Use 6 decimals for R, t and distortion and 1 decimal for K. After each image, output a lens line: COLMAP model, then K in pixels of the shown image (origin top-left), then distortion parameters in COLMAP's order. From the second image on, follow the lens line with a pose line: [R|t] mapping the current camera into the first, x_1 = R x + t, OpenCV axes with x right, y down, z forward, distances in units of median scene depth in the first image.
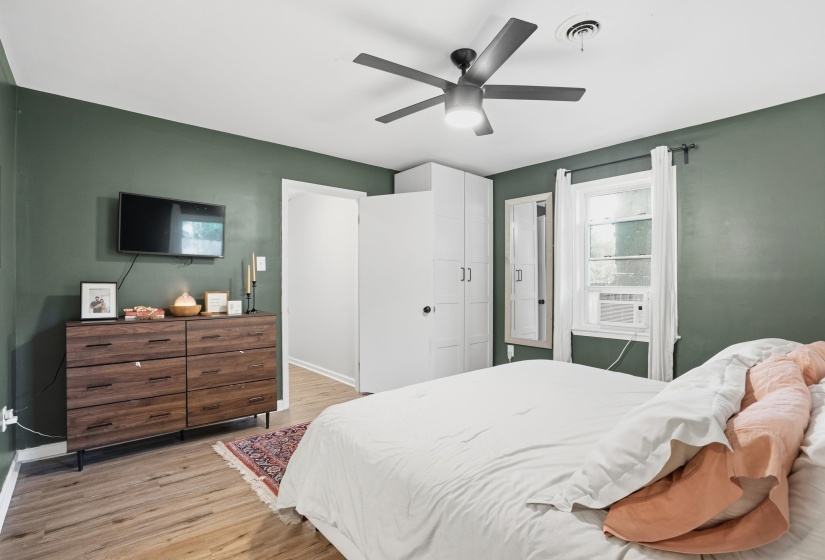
lens RADIAL K [[398.0, 0, 412.5], [0, 398.0, 280.0], [0, 0, 1]] dist [-0.001336, -0.000139]
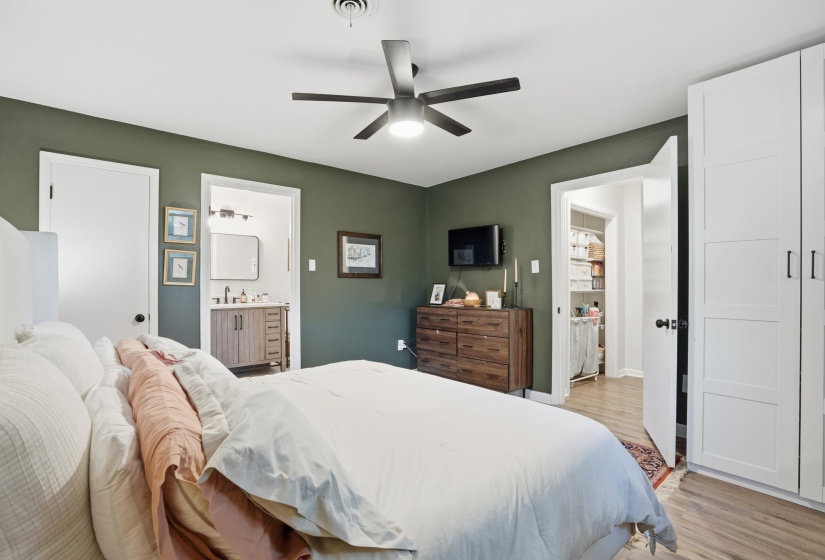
lens RADIAL K [[398.0, 0, 412.5], [0, 398.0, 280.0], [0, 0, 1]] dist [-0.001336, -0.000139]
pose [[0.007315, -0.013694, -0.999879, 0.944330], [0.012232, 0.999833, -0.013604, 0.010380], [0.999898, -0.012131, 0.007481, 0.815649]]
